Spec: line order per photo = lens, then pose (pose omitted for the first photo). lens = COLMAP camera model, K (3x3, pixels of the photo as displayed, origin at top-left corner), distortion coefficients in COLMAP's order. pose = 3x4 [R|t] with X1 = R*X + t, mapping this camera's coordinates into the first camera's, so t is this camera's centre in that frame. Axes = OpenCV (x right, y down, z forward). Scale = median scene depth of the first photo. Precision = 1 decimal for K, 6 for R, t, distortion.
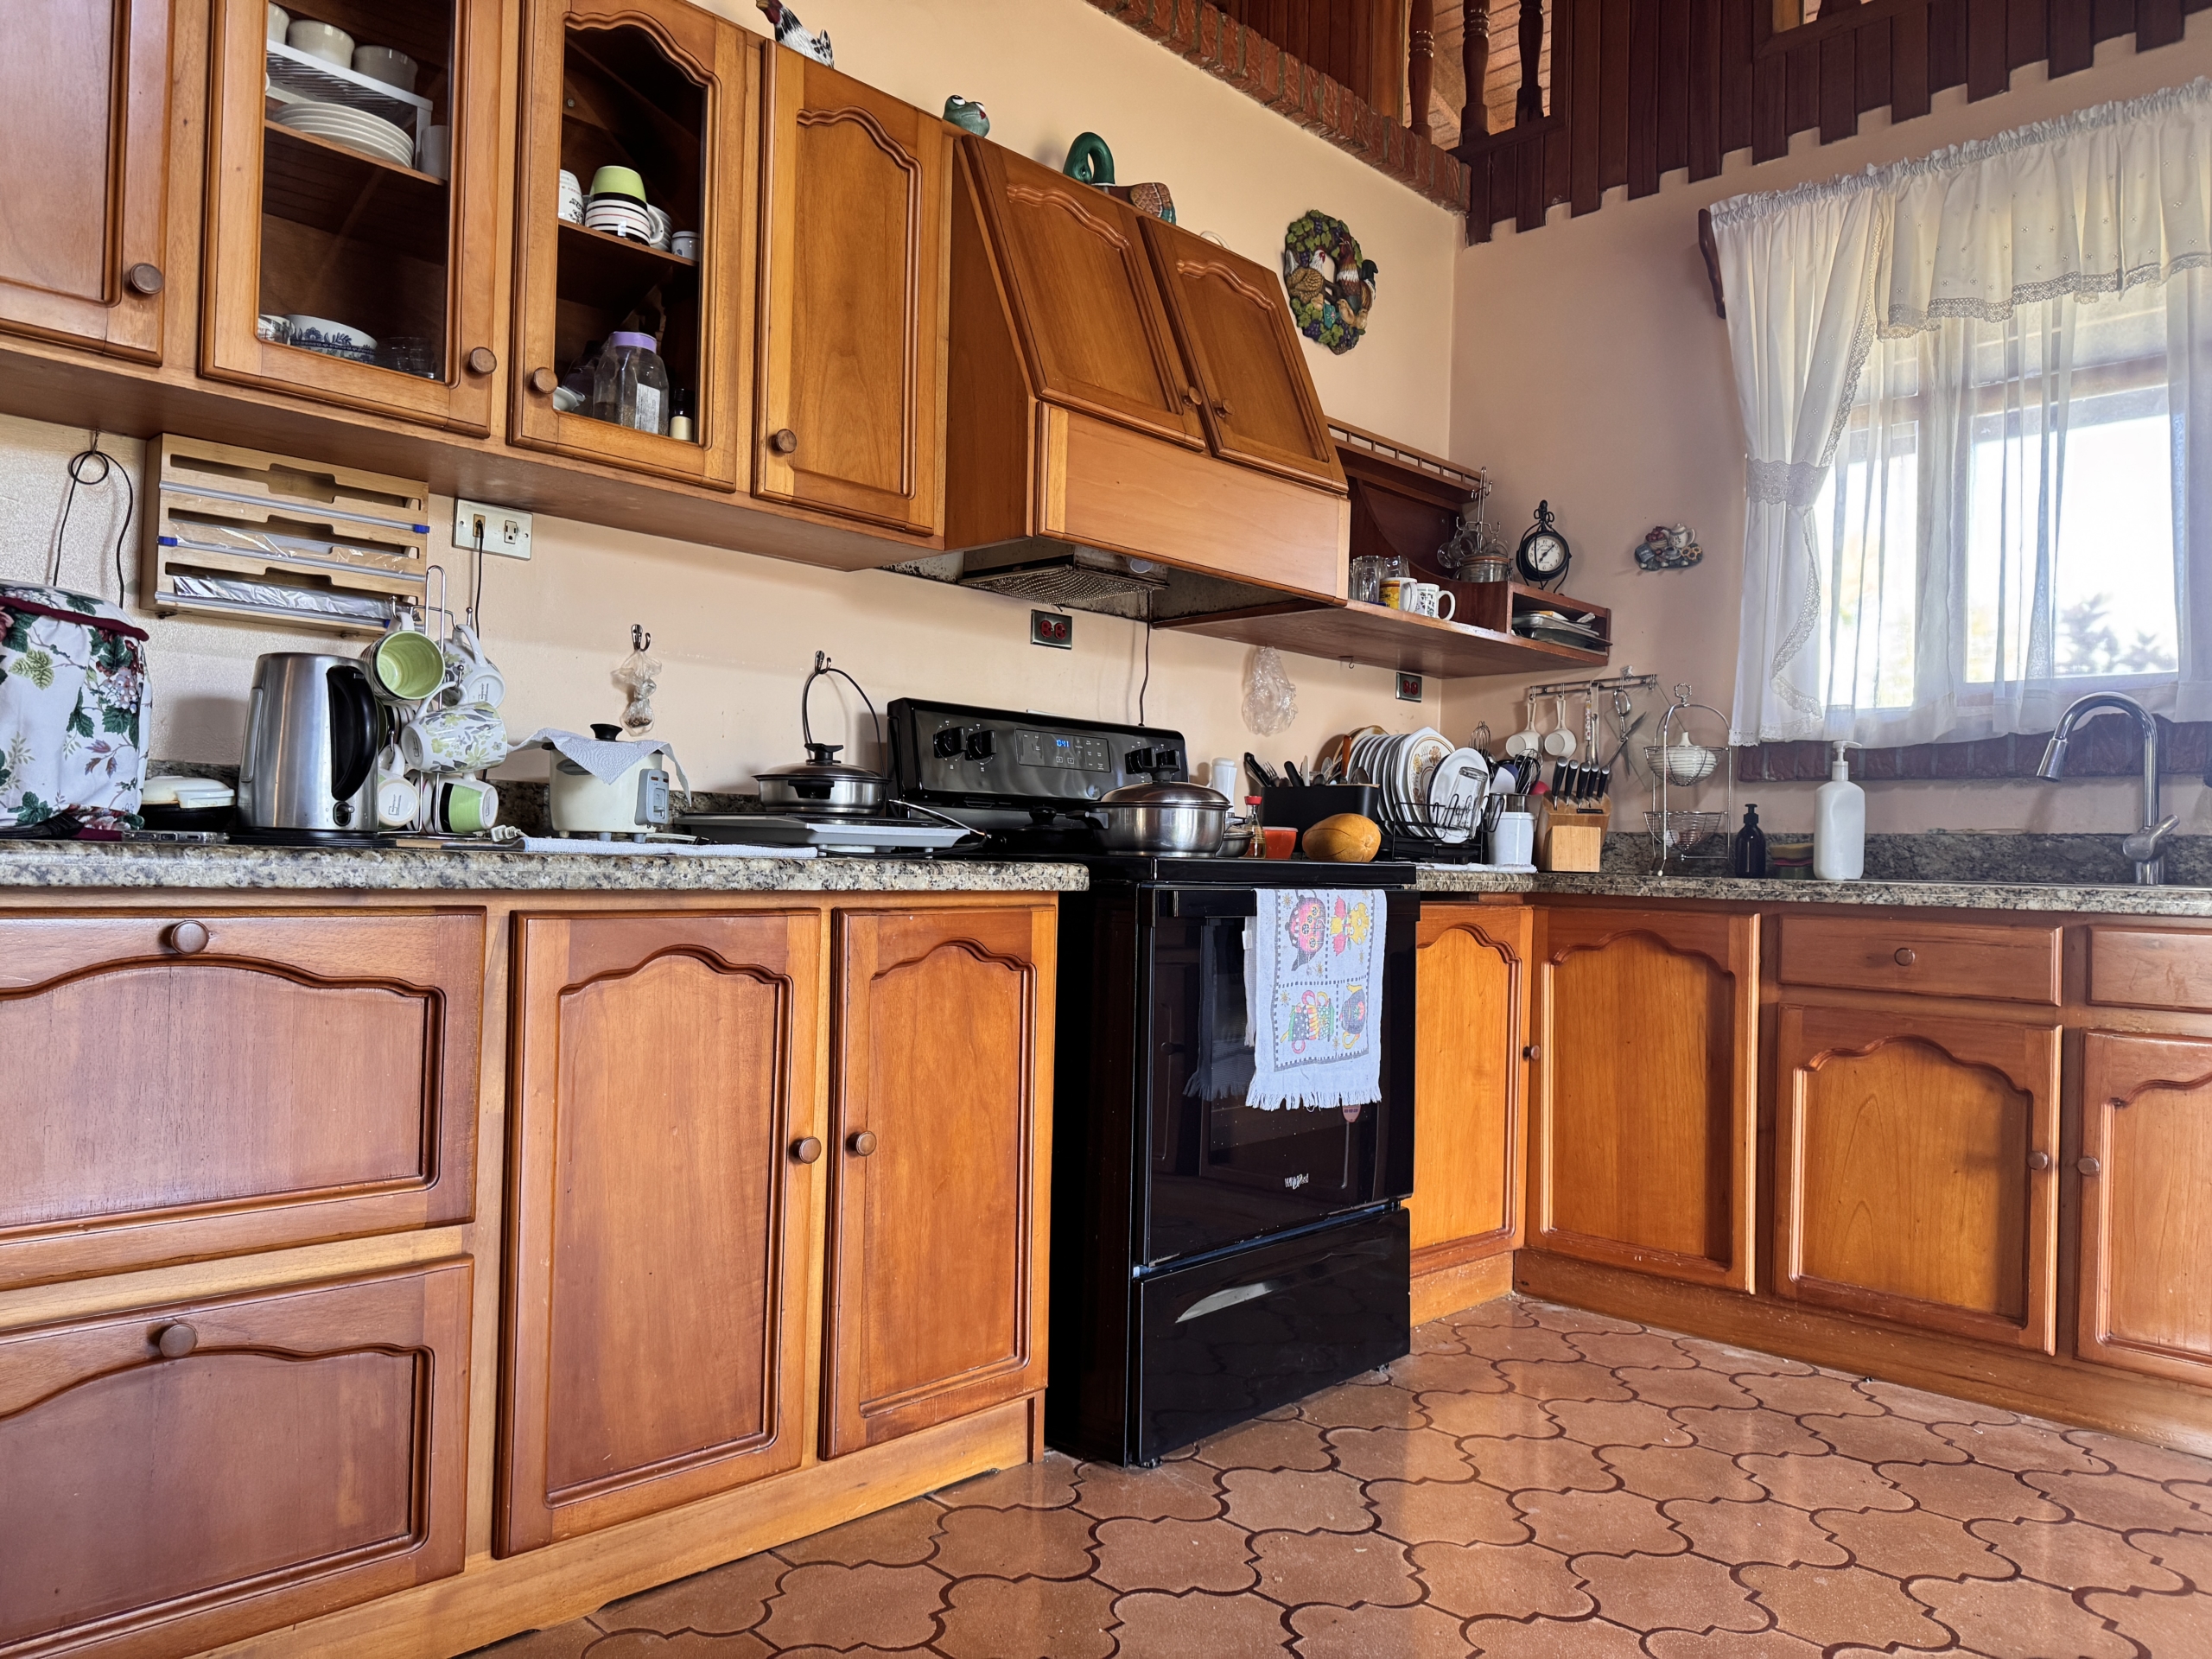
lens RADIAL K [[1568.0, 0, 1106.0], [0, 1568.0, 821.8], [0, 0, 1]] dist [0.005957, -0.003902]
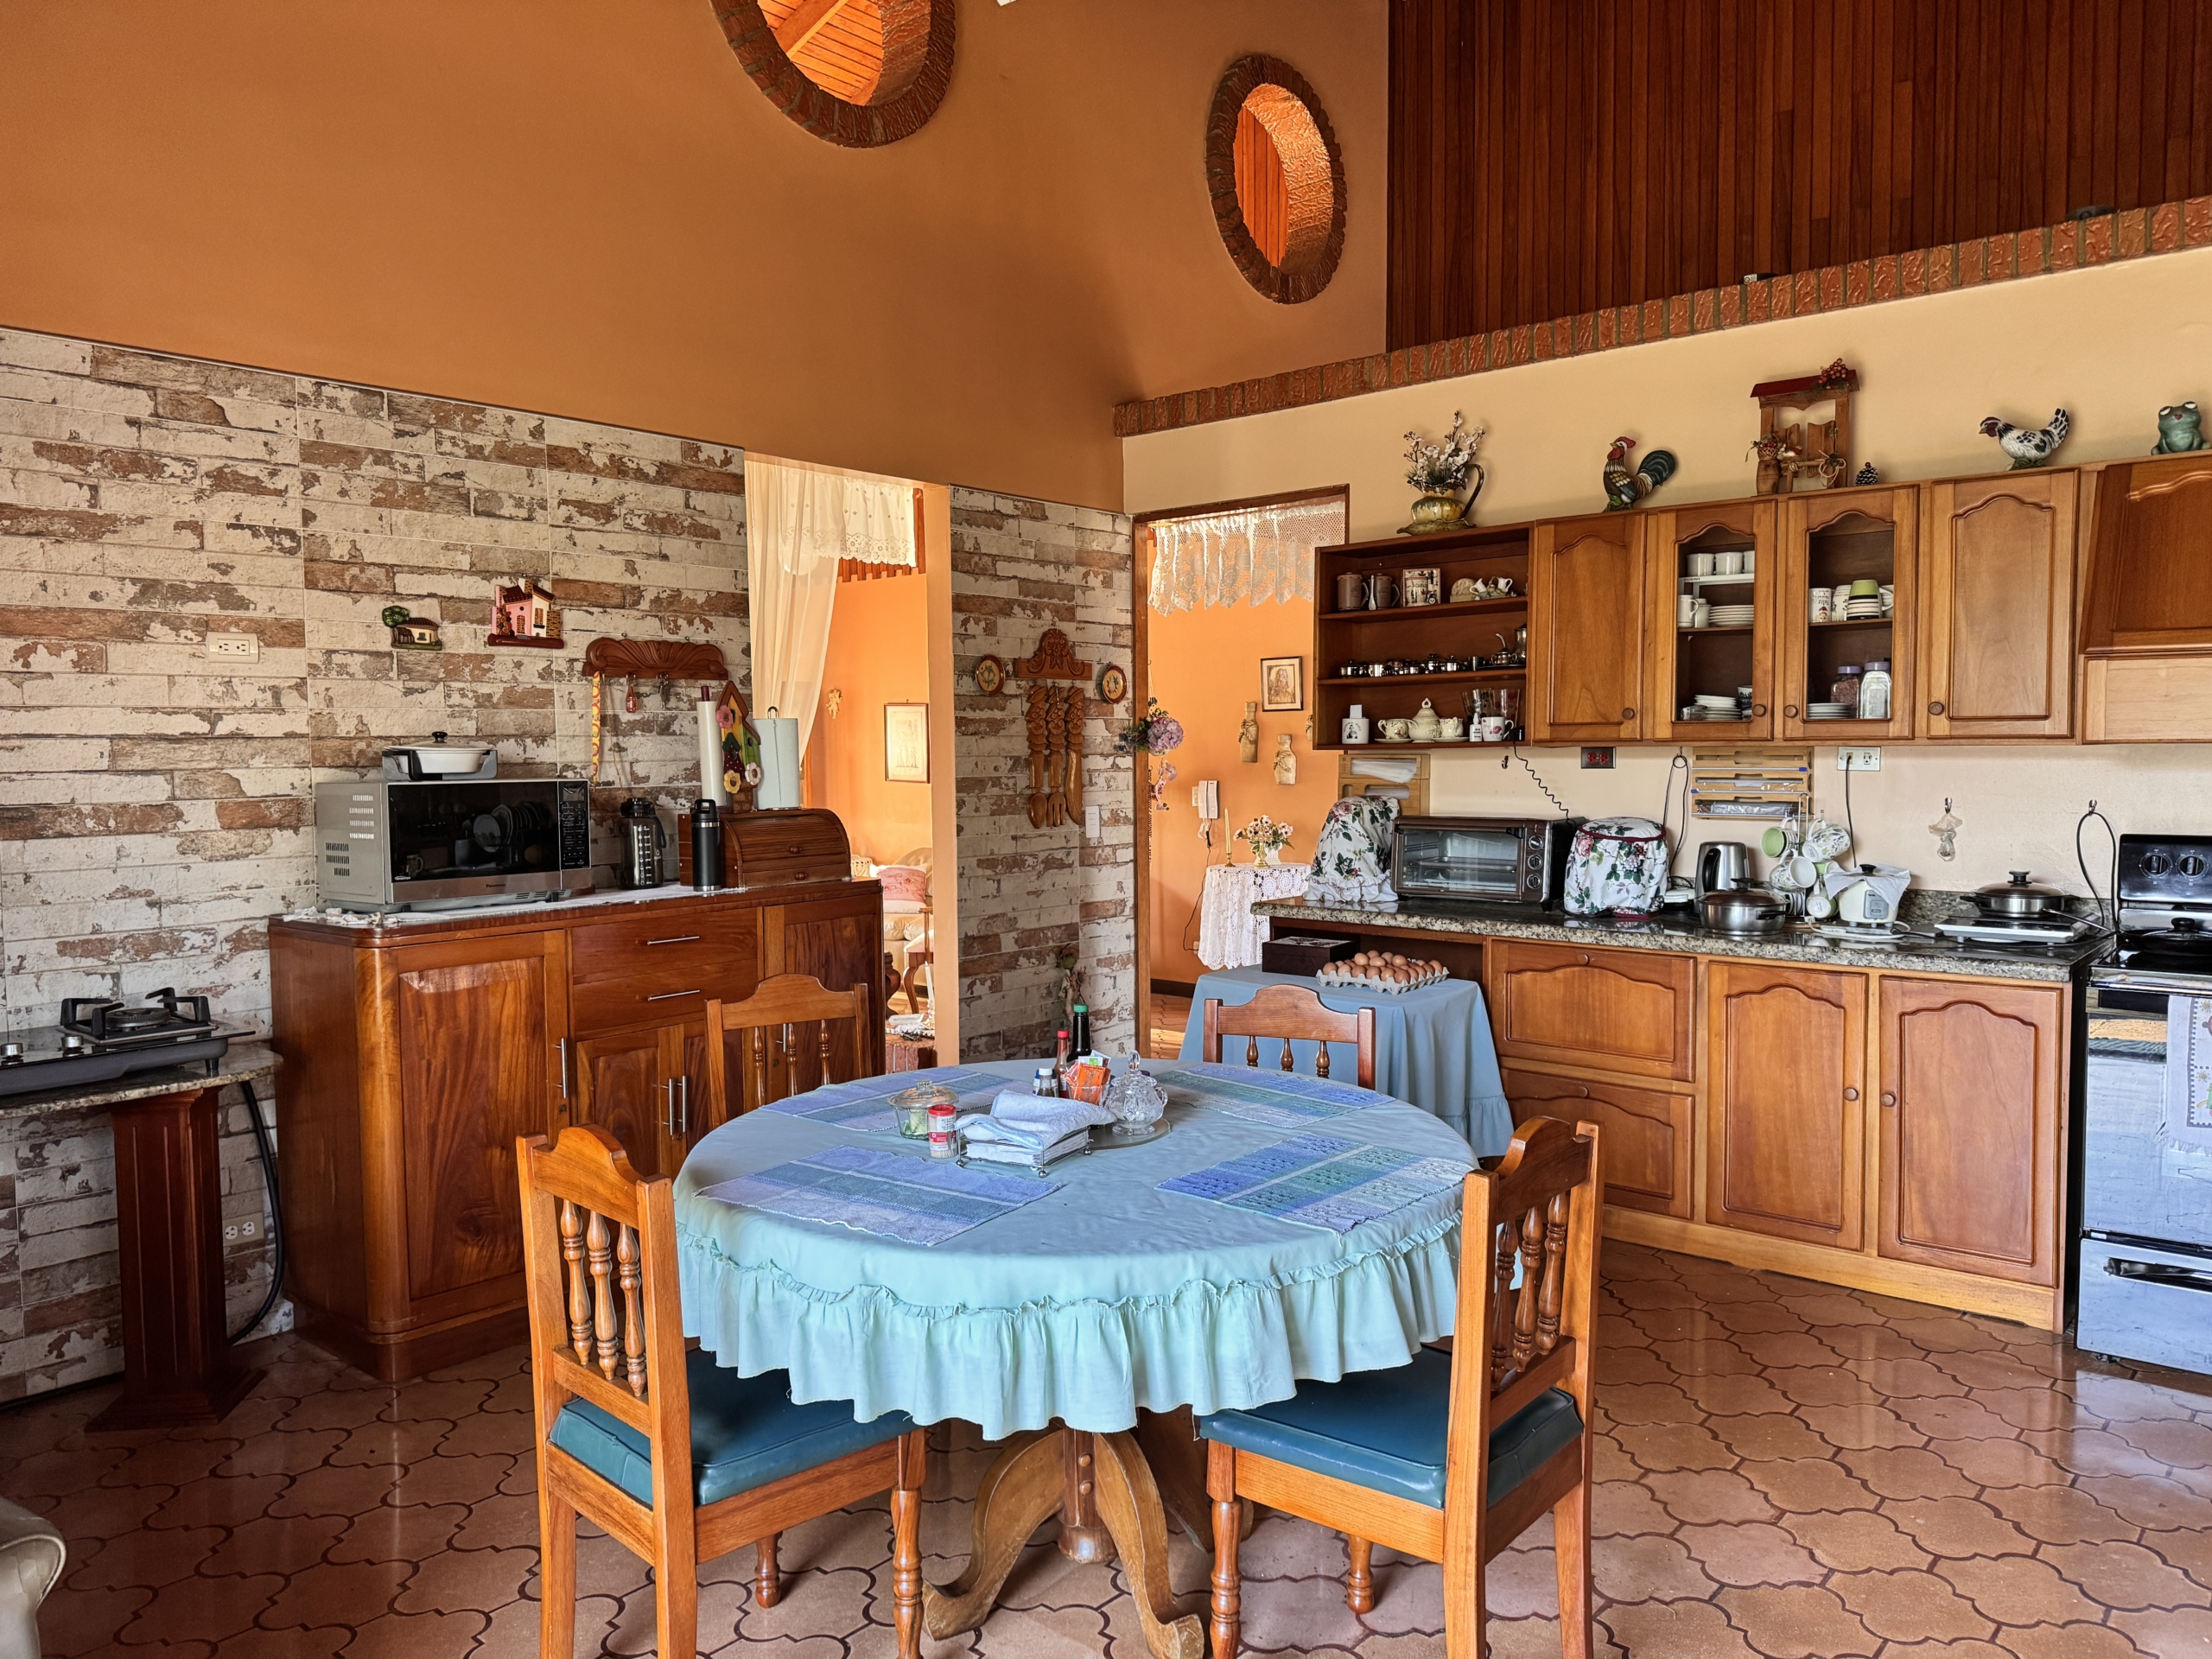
lens RADIAL K [[1568.0, 0, 1106.0], [0, 1568.0, 821.8], [0, 0, 1]] dist [0.005957, -0.003902]
pose [[0.033039, 0.024310, -0.999158, 1.864362], [0.033428, 0.999118, 0.025414, -0.231561], [0.998895, -0.034239, 0.032197, 0.009749]]
